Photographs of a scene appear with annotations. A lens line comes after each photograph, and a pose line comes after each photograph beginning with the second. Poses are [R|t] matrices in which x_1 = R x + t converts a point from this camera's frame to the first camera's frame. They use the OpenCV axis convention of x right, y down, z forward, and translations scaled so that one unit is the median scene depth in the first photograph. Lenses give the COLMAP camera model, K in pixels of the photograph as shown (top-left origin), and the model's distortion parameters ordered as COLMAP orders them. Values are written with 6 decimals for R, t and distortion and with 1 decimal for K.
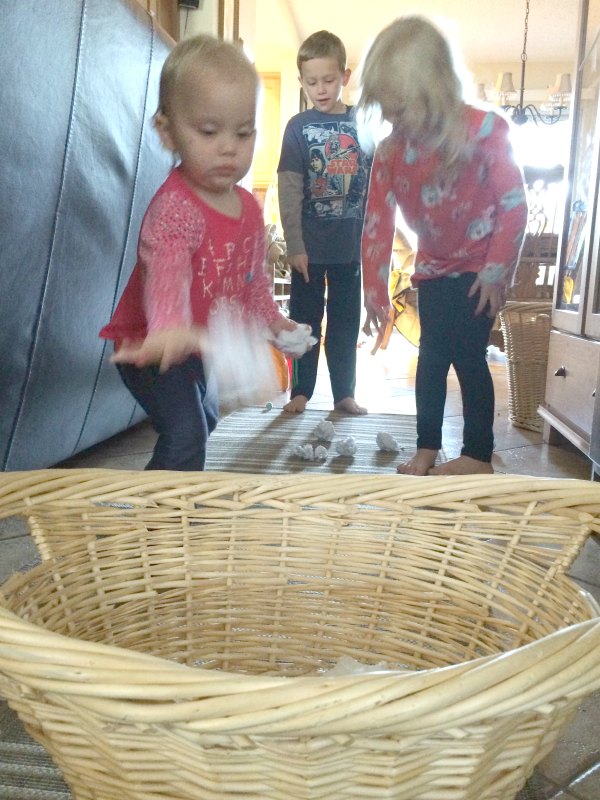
lens RADIAL K [[715.9, 0, 300.0], [0, 715.9, 400.0], [0, 0, 1]] dist [0.047690, -0.004709]
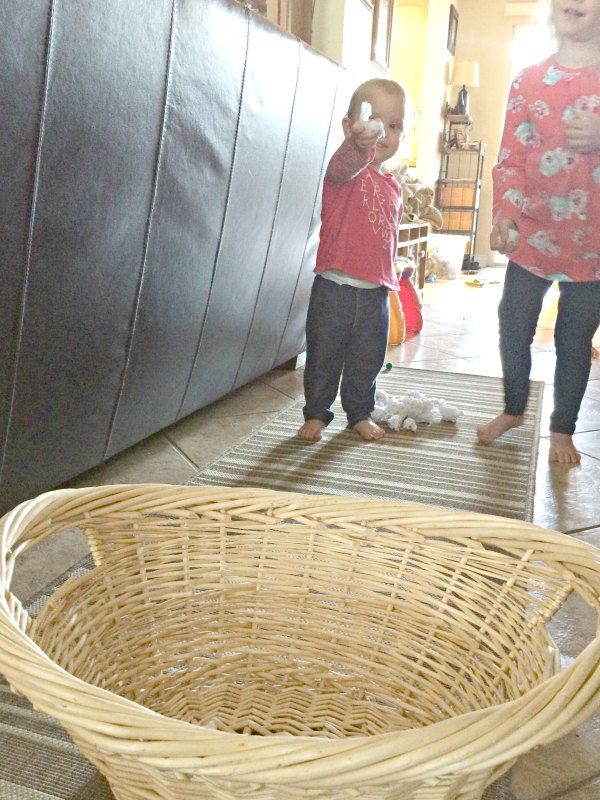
lens RADIAL K [[715.9, 0, 300.0], [0, 715.9, 400.0], [0, 0, 1]] dist [0.047690, -0.004709]
pose [[0.979974, 0.052909, -0.191965, 0.173854], [-0.032717, 0.993734, 0.106874, -0.170868], [0.196417, -0.098453, 0.975565, -0.077047]]
